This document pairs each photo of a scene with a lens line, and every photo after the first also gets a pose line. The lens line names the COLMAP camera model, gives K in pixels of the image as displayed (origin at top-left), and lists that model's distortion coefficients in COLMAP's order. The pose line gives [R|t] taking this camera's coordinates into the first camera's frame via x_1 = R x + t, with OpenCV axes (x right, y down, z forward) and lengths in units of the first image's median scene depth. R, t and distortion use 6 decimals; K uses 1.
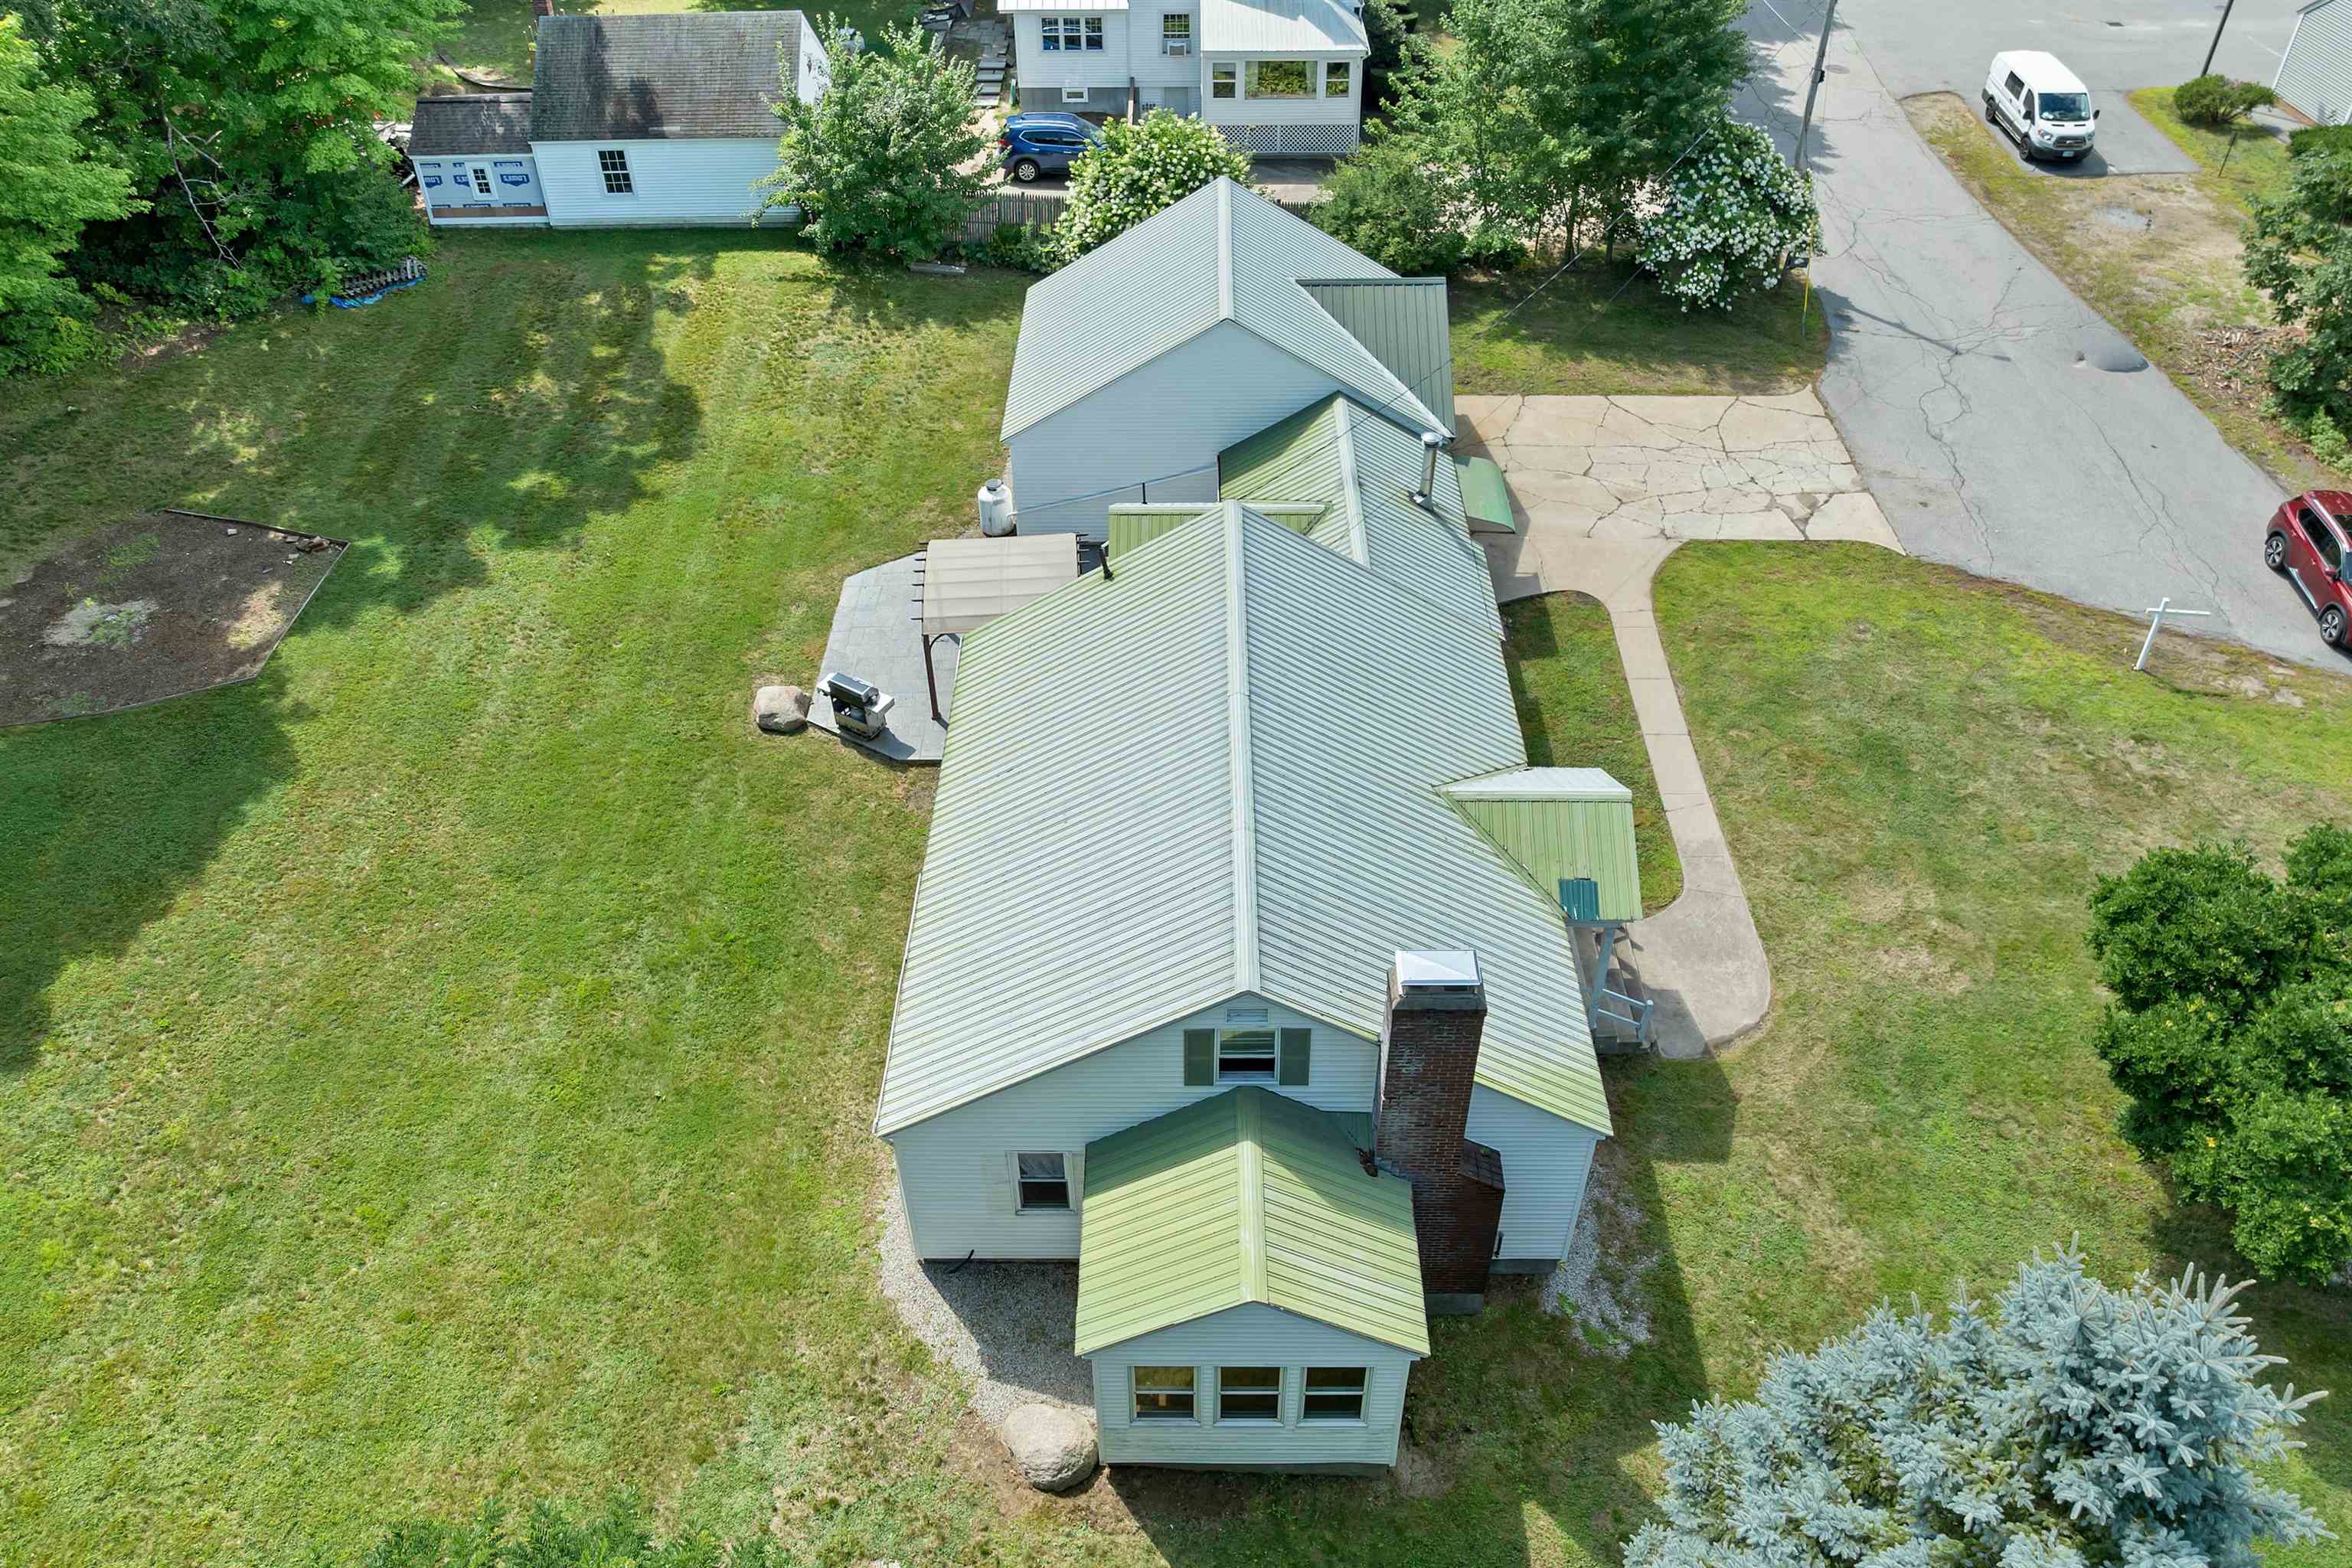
lens RADIAL K [[1686.5, 0, 1174.6], [0, 1686.5, 785.4], [0, 0, 1]] dist [-0.039977, 0.008863]
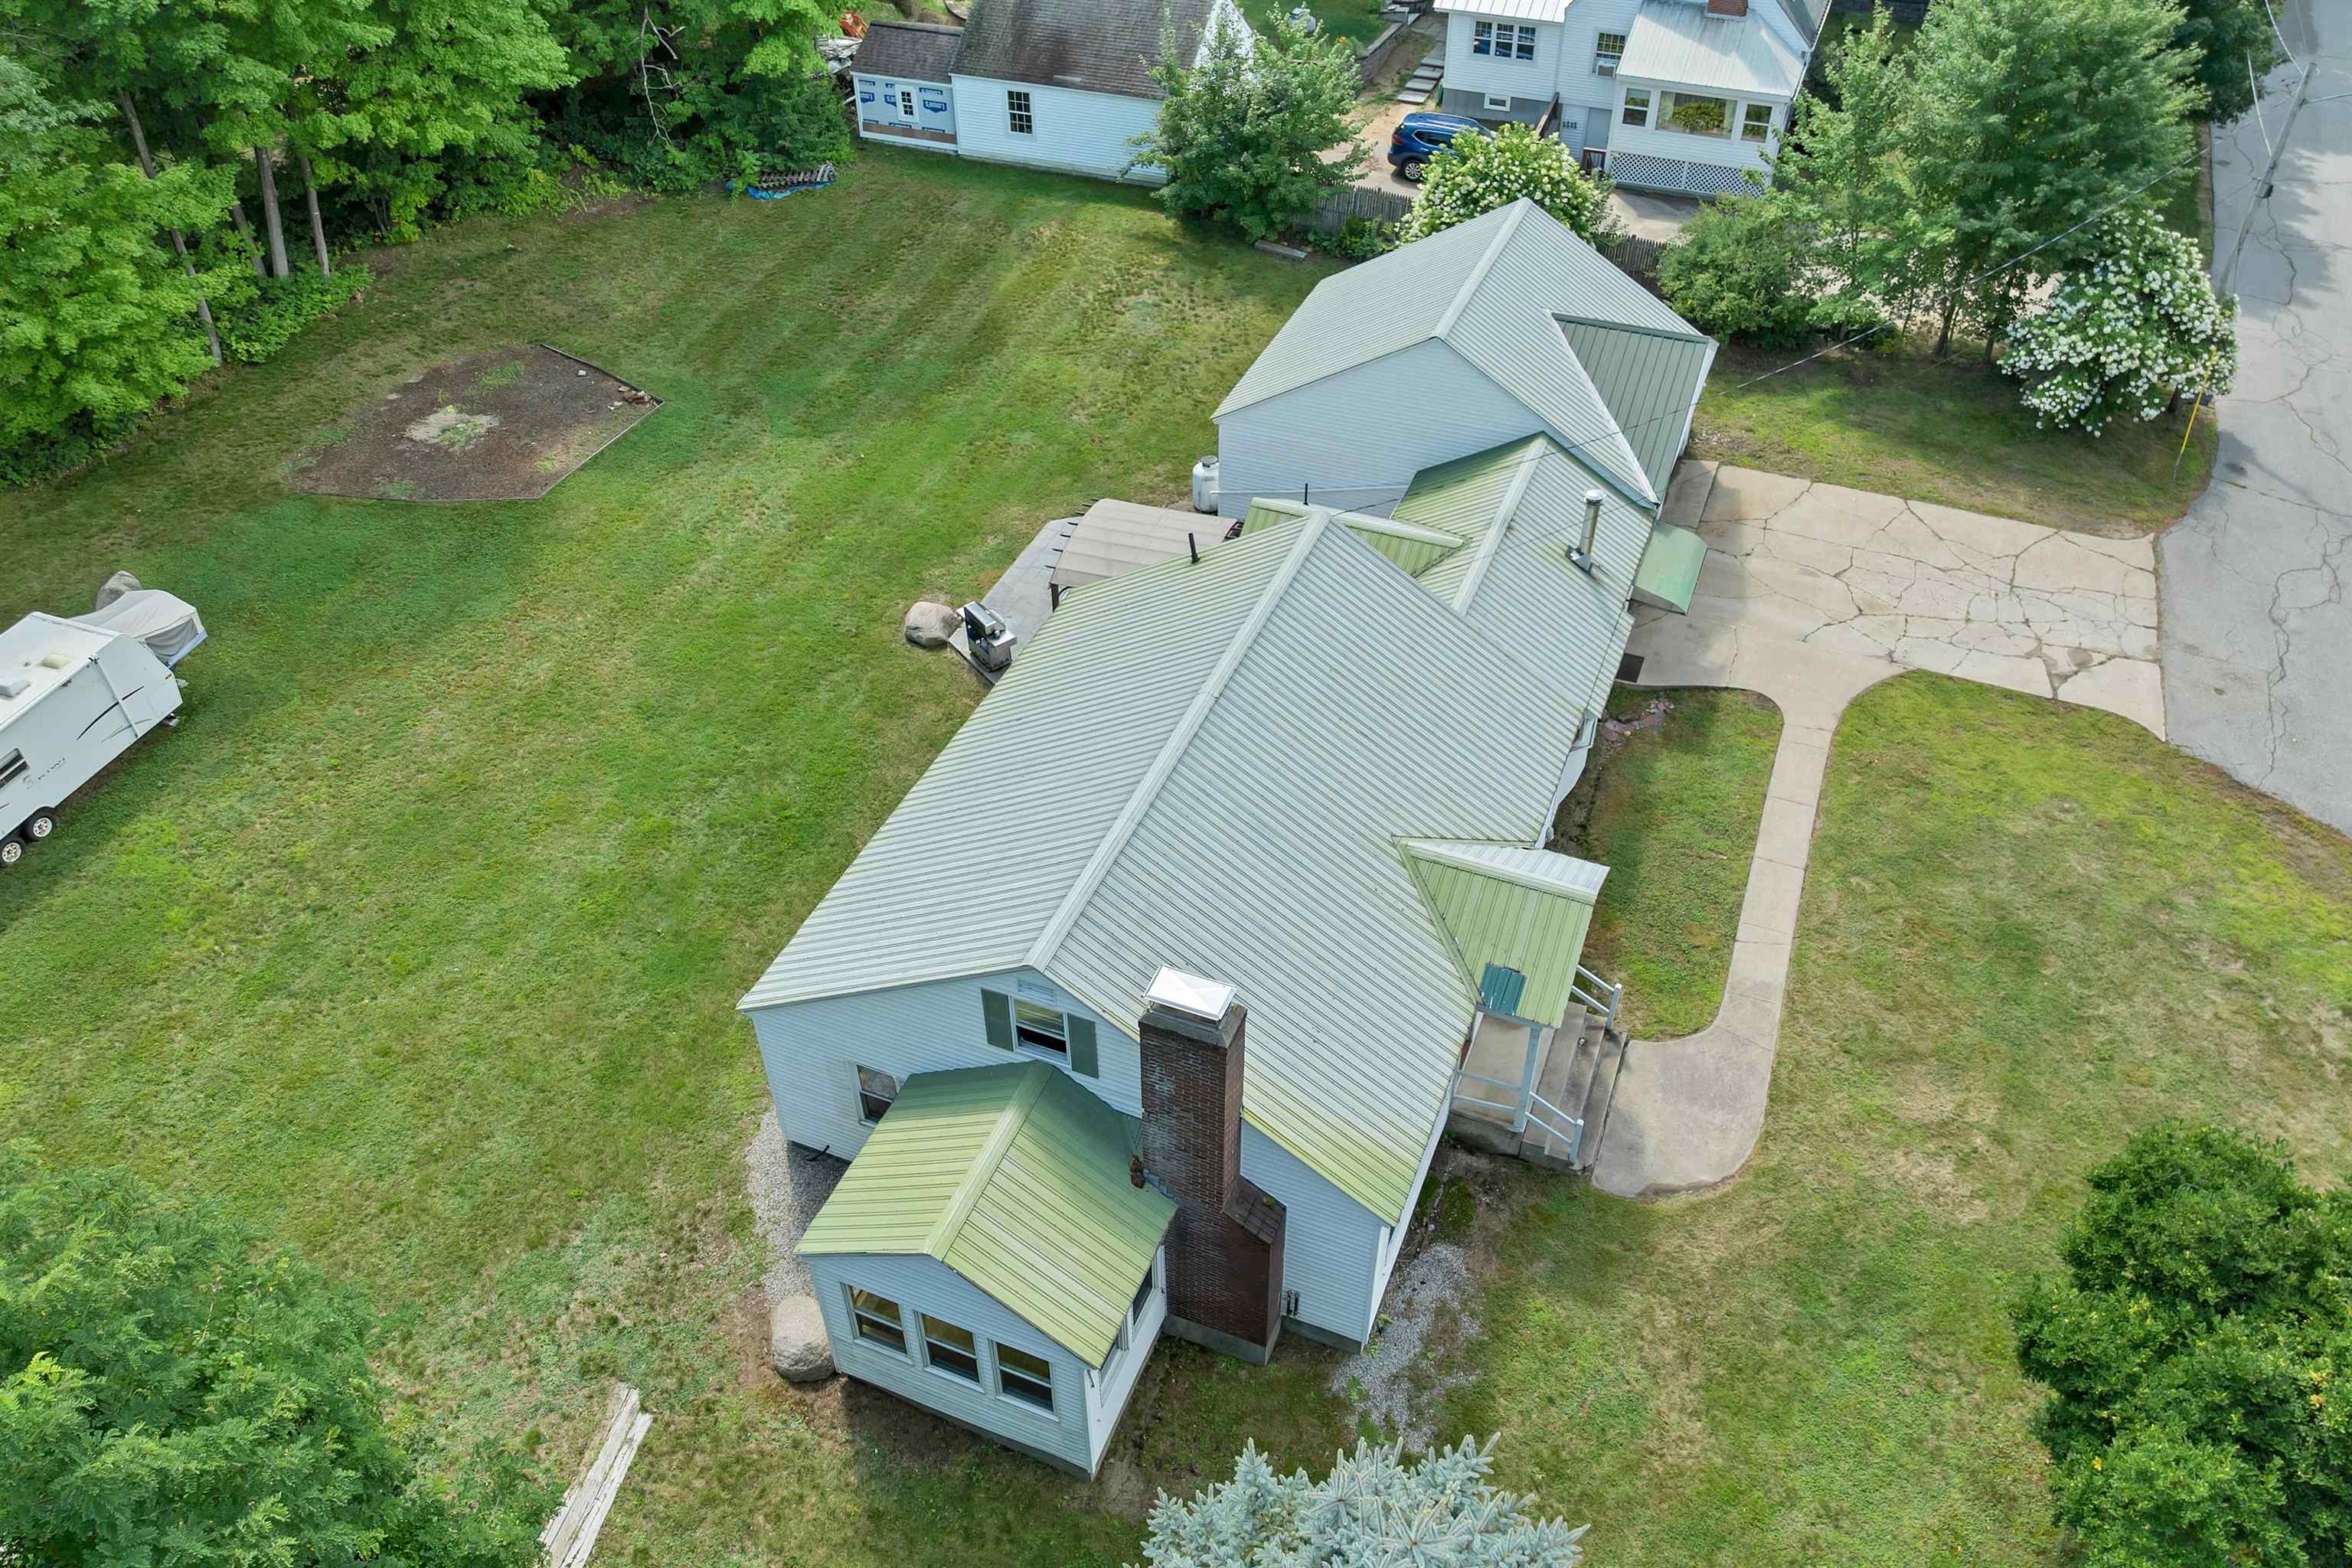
lens RADIAL K [[1686.5, 0, 1173.6], [0, 1686.5, 783.0], [0, 0, 1]] dist [-0.039977, 0.008863]
pose [[0.928270, 0.244399, -0.280328, 0.236491], [-0.243605, 0.969120, 0.038244, -0.027671], [0.281019, 0.032789, 0.959142, 0.029630]]
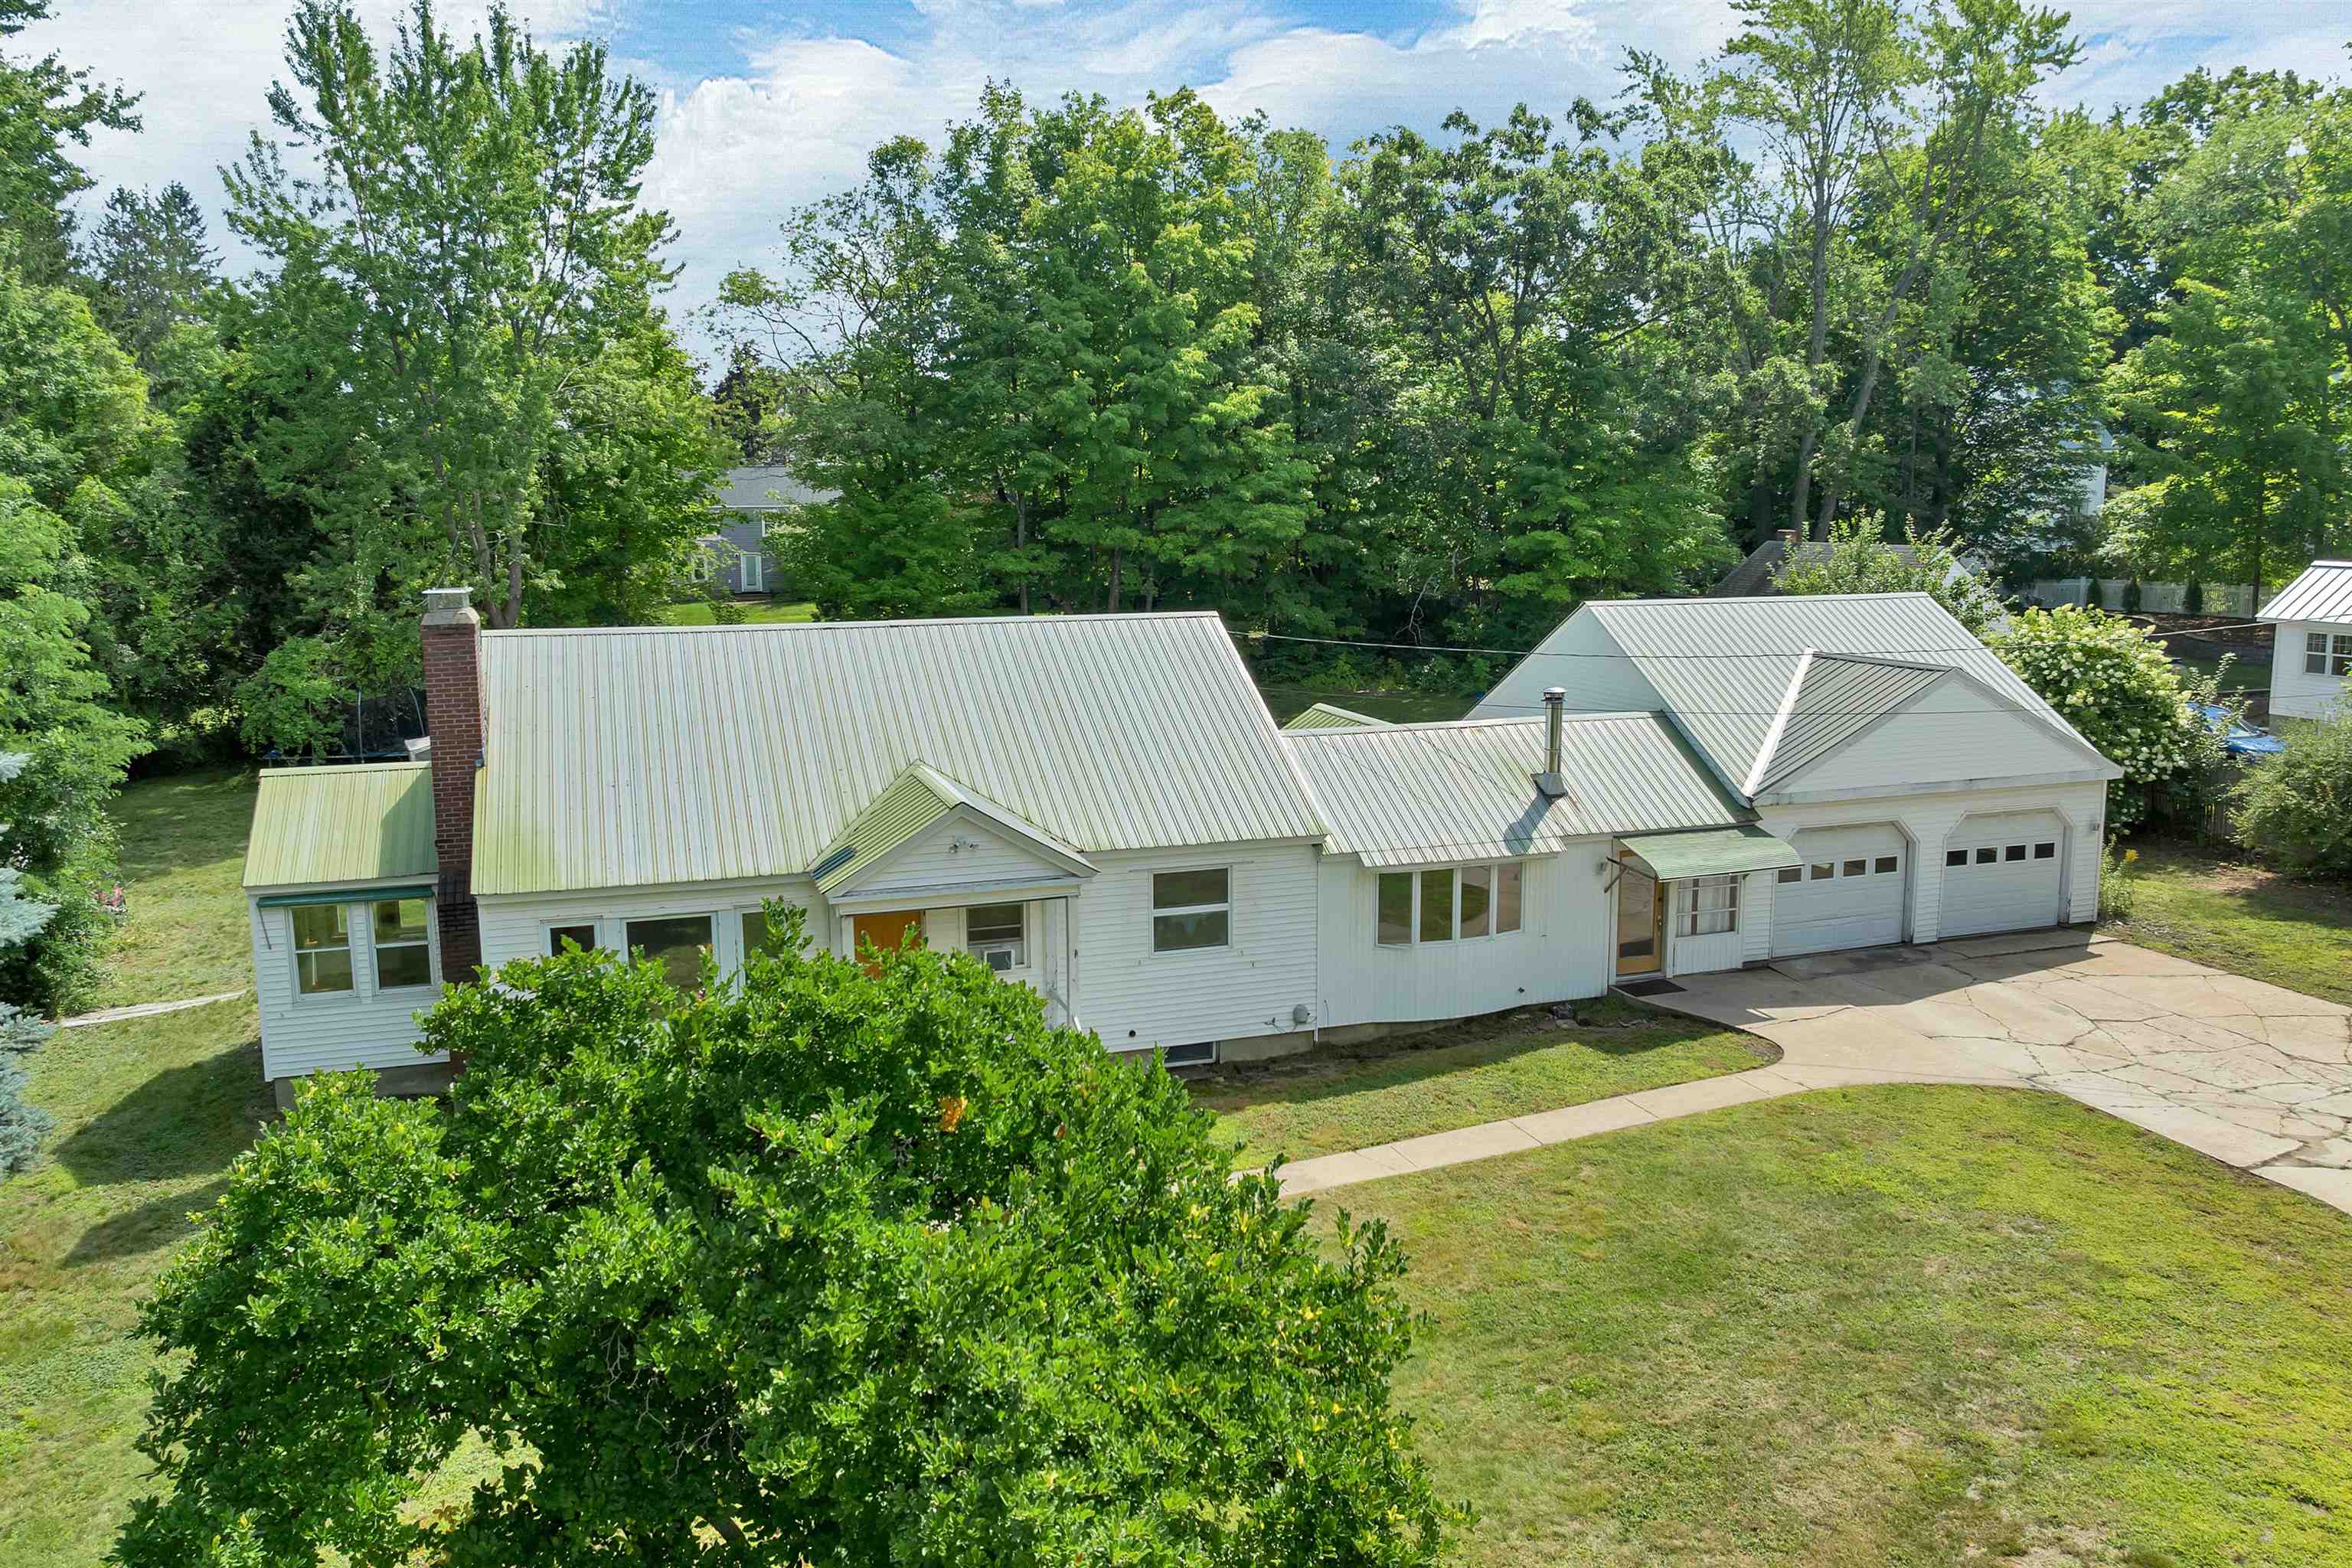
lens RADIAL K [[1686.5, 0, 1165.4], [0, 1686.5, 774.2], [0, 0, 1]] dist [-0.039977, 0.008863]
pose [[0.329516, 0.158559, -0.930741, 0.823960], [-0.617760, 0.781700, -0.085540, 0.003000], [0.713997, 0.603161, 0.355535, 0.609589]]
